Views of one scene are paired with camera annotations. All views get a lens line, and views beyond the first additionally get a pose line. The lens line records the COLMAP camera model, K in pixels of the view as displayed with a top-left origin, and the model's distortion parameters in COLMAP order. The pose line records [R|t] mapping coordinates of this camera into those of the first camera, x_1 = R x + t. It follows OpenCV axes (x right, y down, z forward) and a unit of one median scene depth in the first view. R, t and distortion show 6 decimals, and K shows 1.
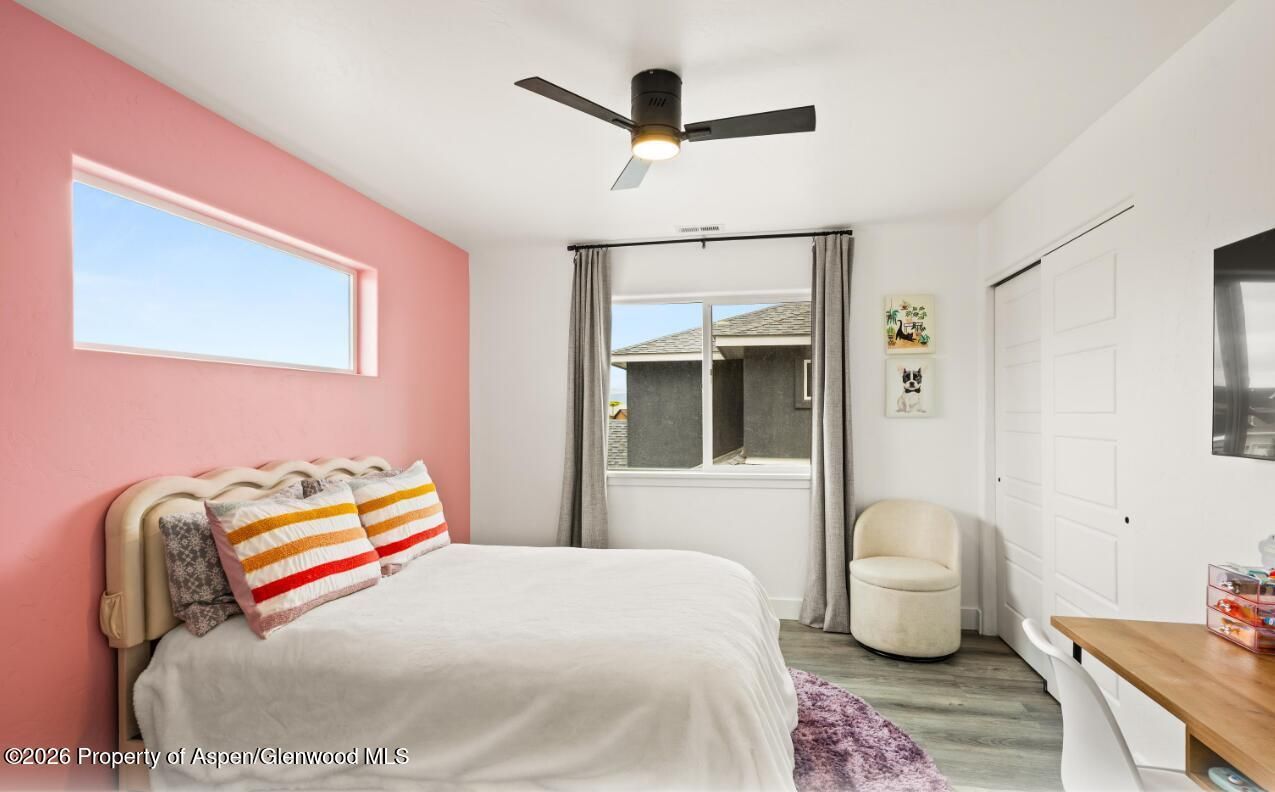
lens RADIAL K [[699.1, 0, 640.1], [0, 699.1, 426.9], [0, 0, 1]] dist [-0.001179, -0.000364]
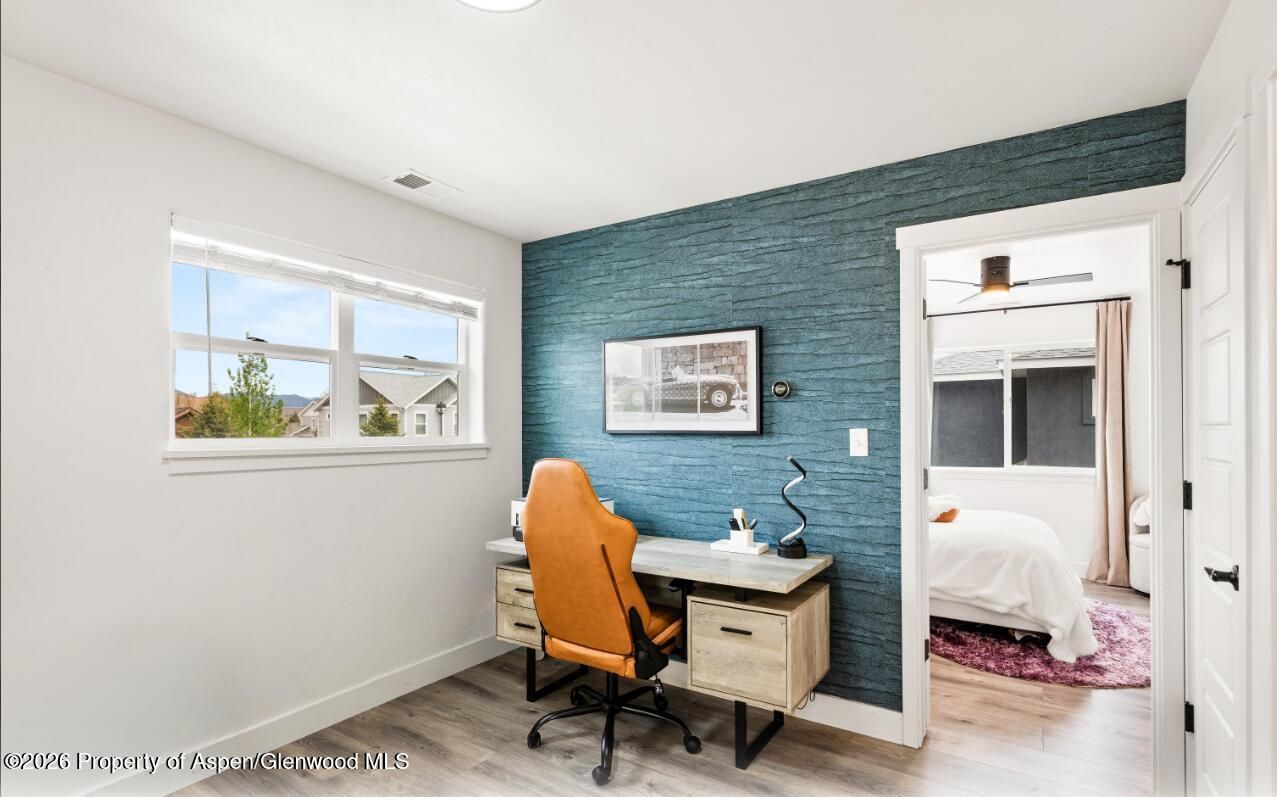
lens RADIAL K [[615.2, 0, 645.1], [0, 615.2, 430.0], [0, 0, 1]] dist [-0.001761, -0.000258]
pose [[0.920424, -0.000451, -0.390920, -0.104341], [-0.006345, 0.999850, -0.016094, 0.007942], [0.390869, 0.017294, 0.920284, -0.484537]]
